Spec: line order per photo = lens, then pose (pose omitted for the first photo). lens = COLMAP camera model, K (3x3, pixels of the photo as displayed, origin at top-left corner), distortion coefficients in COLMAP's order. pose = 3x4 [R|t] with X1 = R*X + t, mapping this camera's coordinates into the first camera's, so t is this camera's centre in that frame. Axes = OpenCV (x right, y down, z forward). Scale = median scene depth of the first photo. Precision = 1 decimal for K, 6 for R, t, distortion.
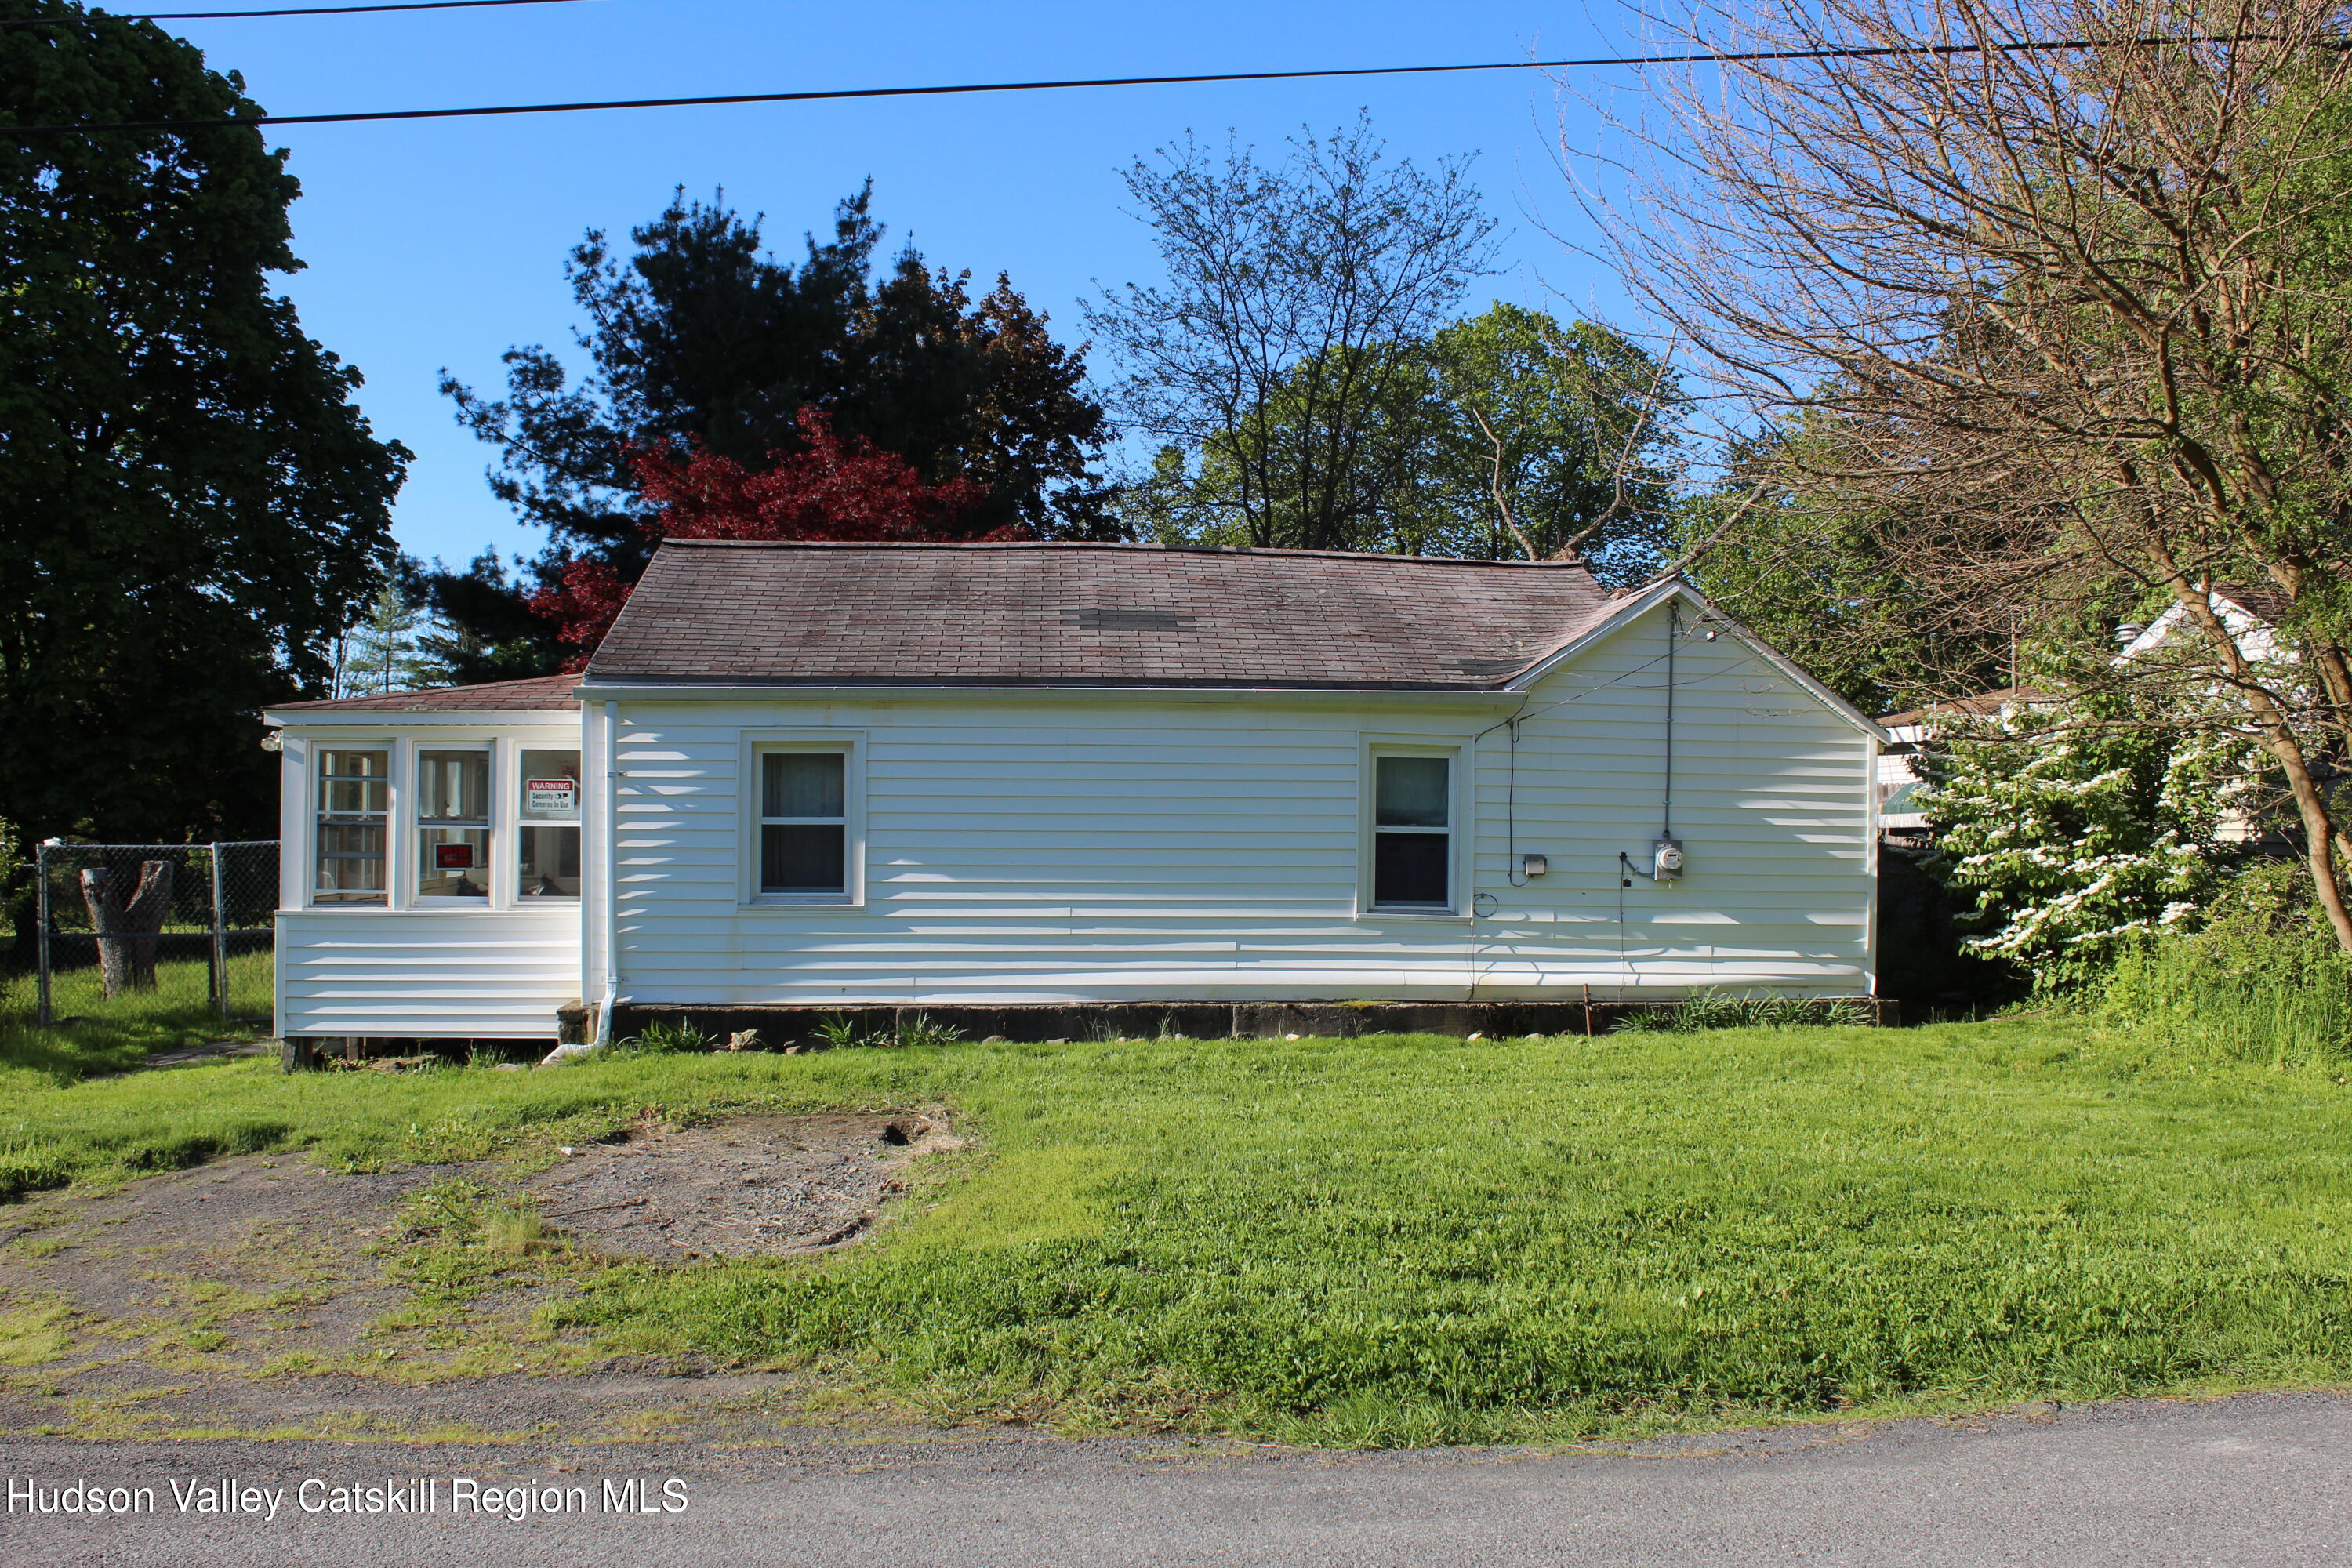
lens RADIAL K [[2202.9, 0, 1173.7], [0, 2202.9, 785.2], [0, 0, 1]] dist [-0.065746, 0.025847]
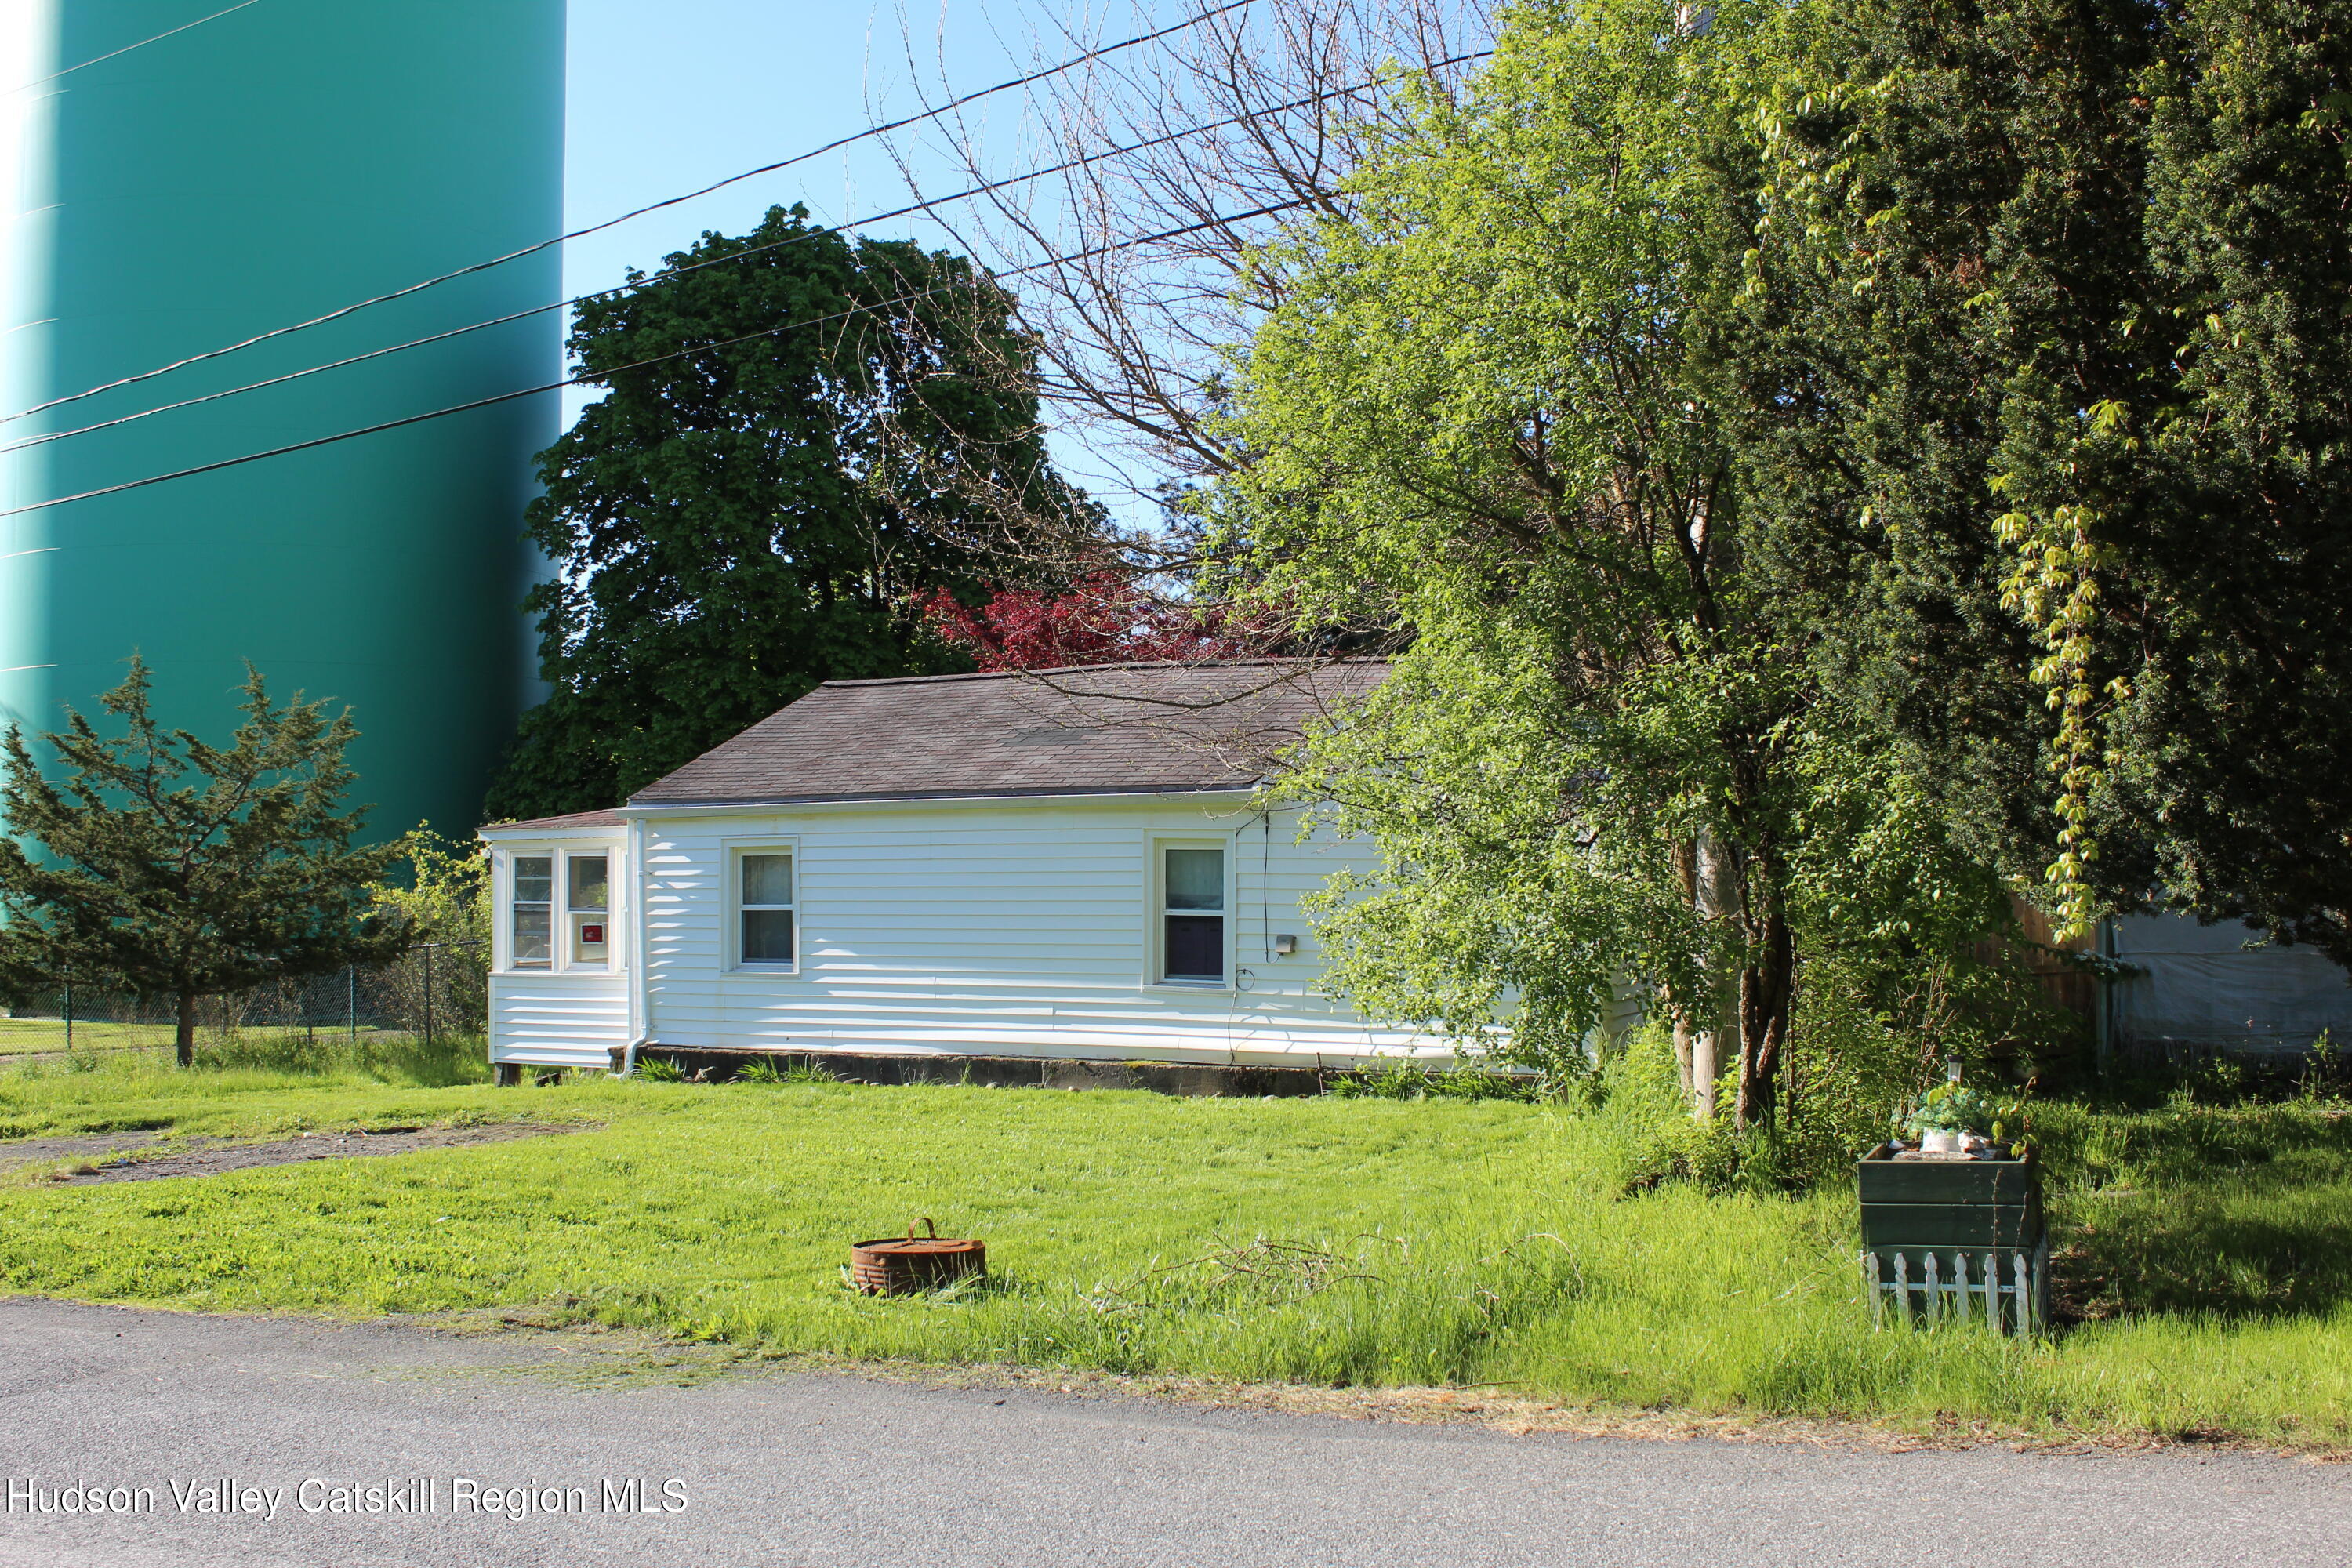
lens RADIAL K [[2202.9, 0, 1173.7], [0, 2202.9, 785.2], [0, 0, 1]] dist [-0.065746, 0.025847]
pose [[0.857073, -0.033443, -0.514108, 0.697180], [0.014691, 0.999072, -0.040499, 0.000104], [0.514985, 0.027158, 0.856769, 0.011957]]
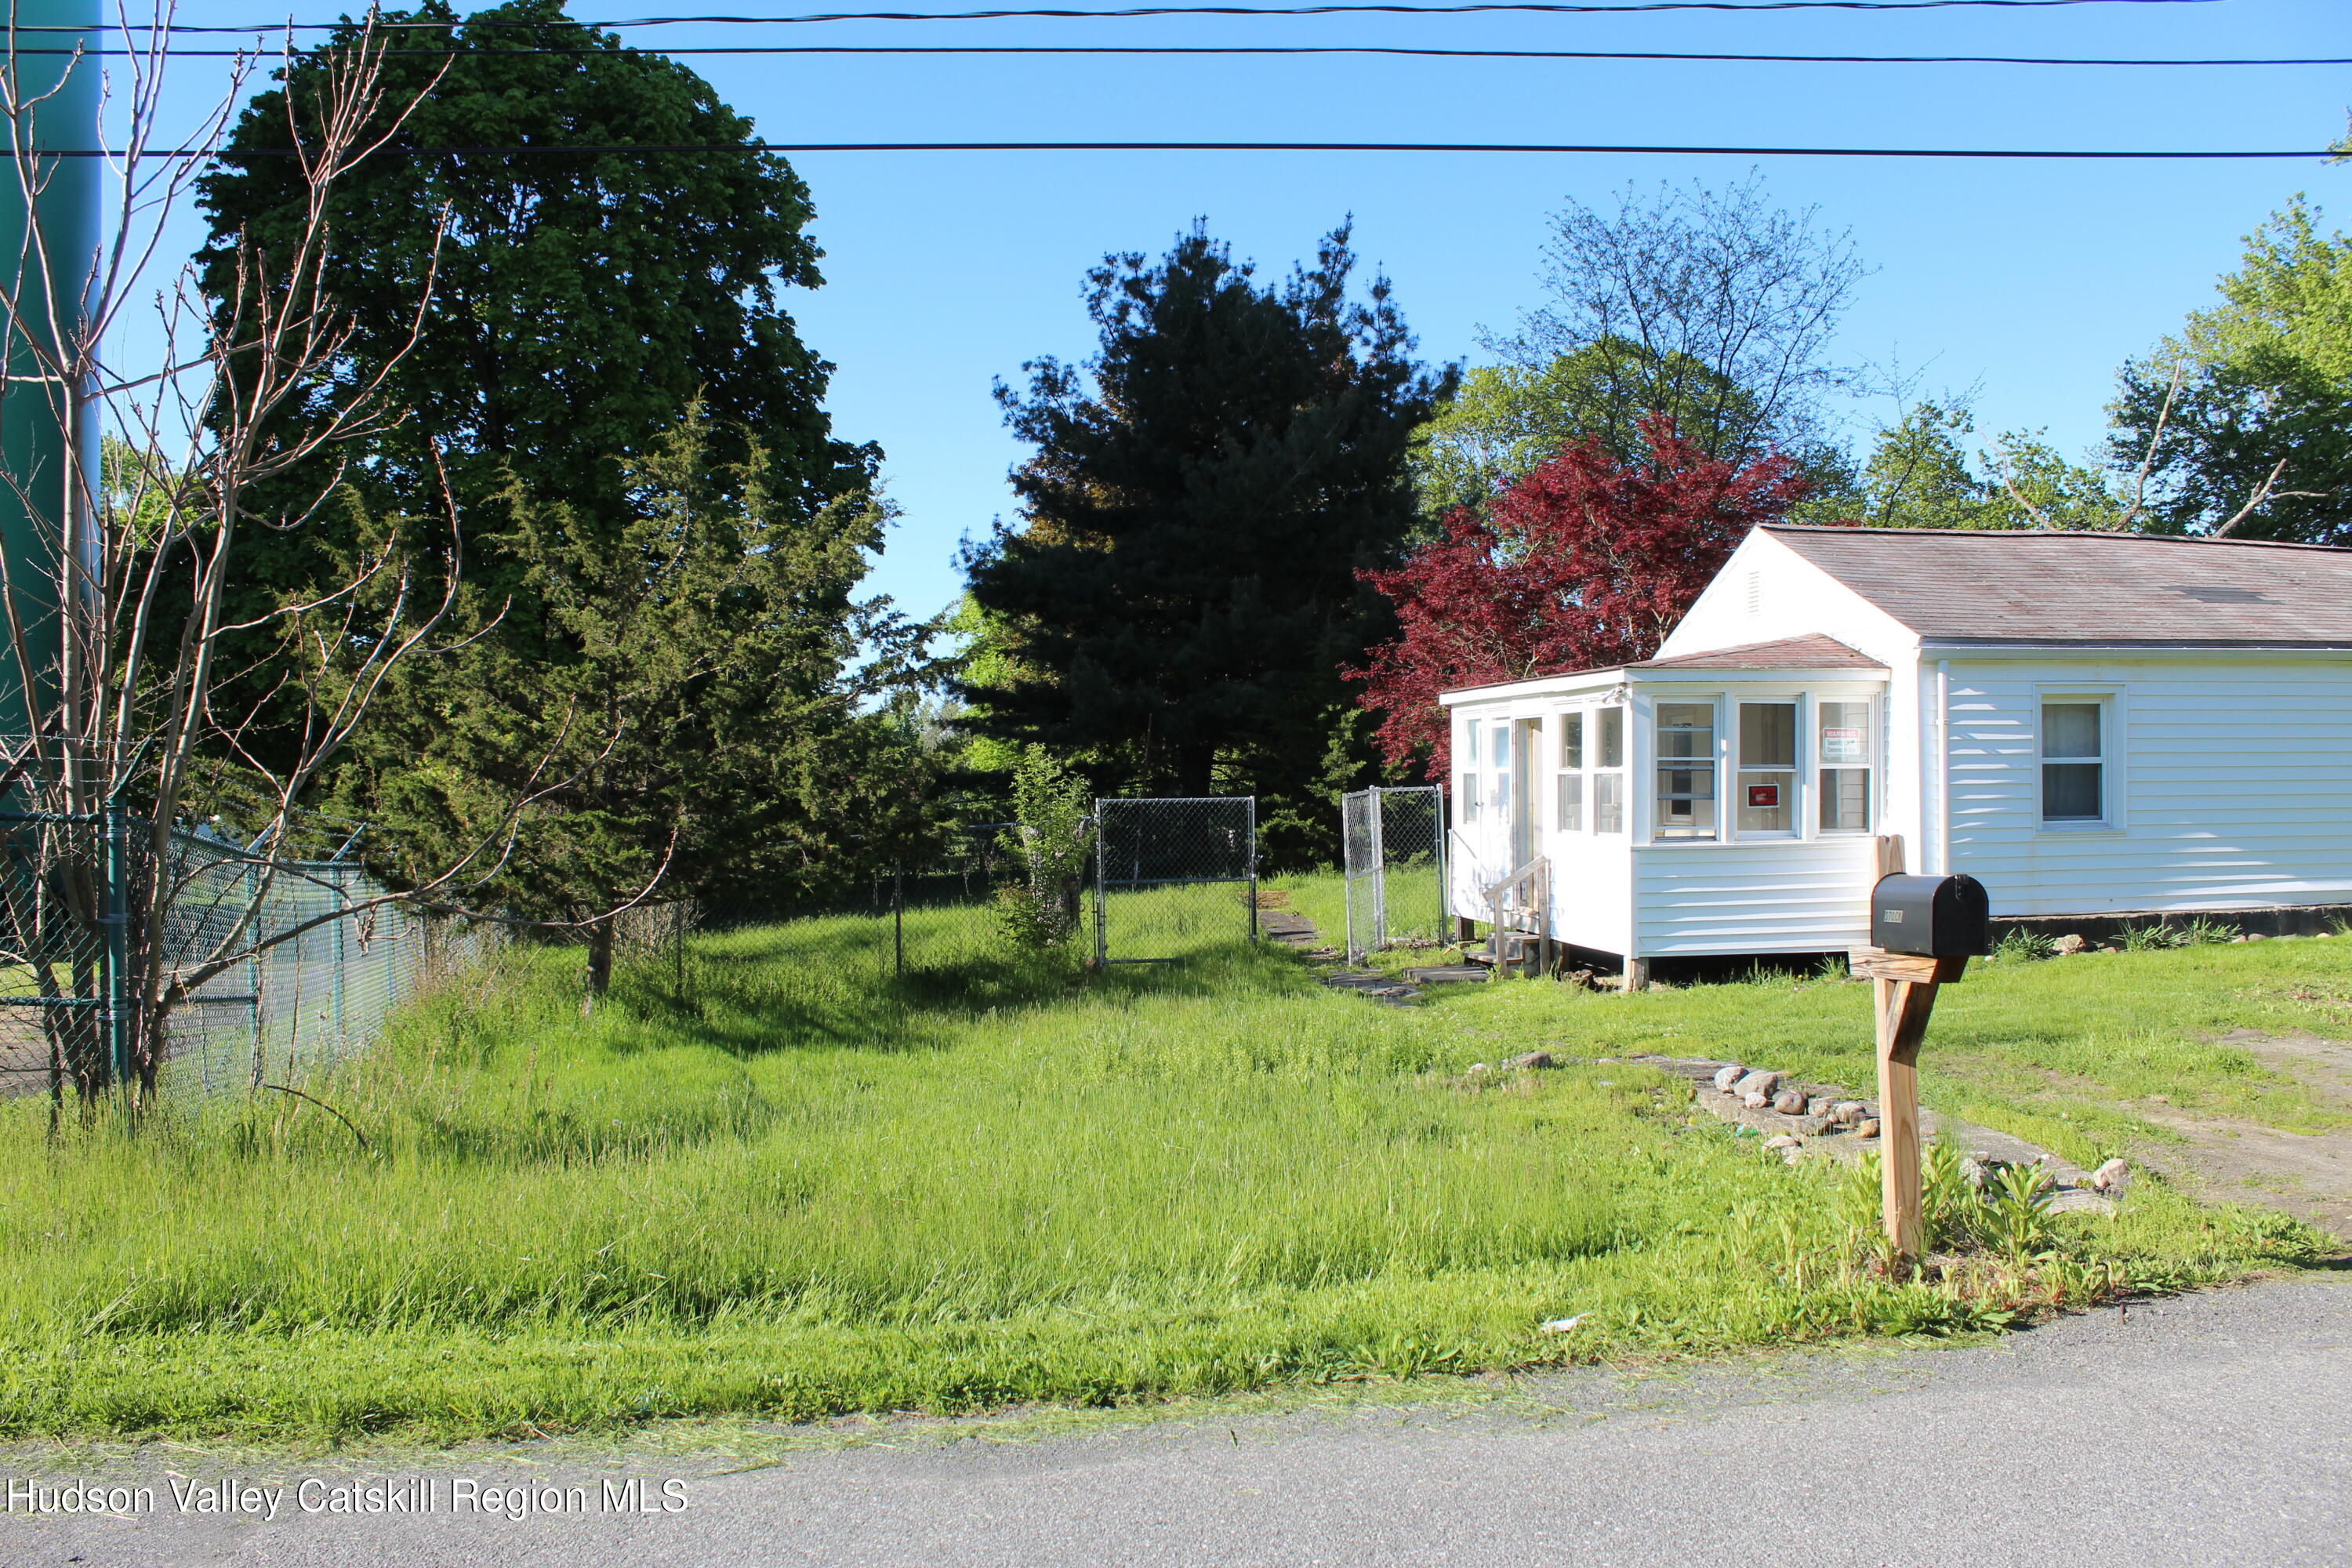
lens RADIAL K [[1971.5, 0, 1218.5], [0, 1971.5, 790.0], [0, 0, 1]] dist [-0.079194, 0.018554]
pose [[0.994155, -0.012929, 0.107187, -0.732686], [0.011546, 0.999842, 0.013517, 0.012347], [-0.107344, -0.012200, 0.994147, 0.002623]]
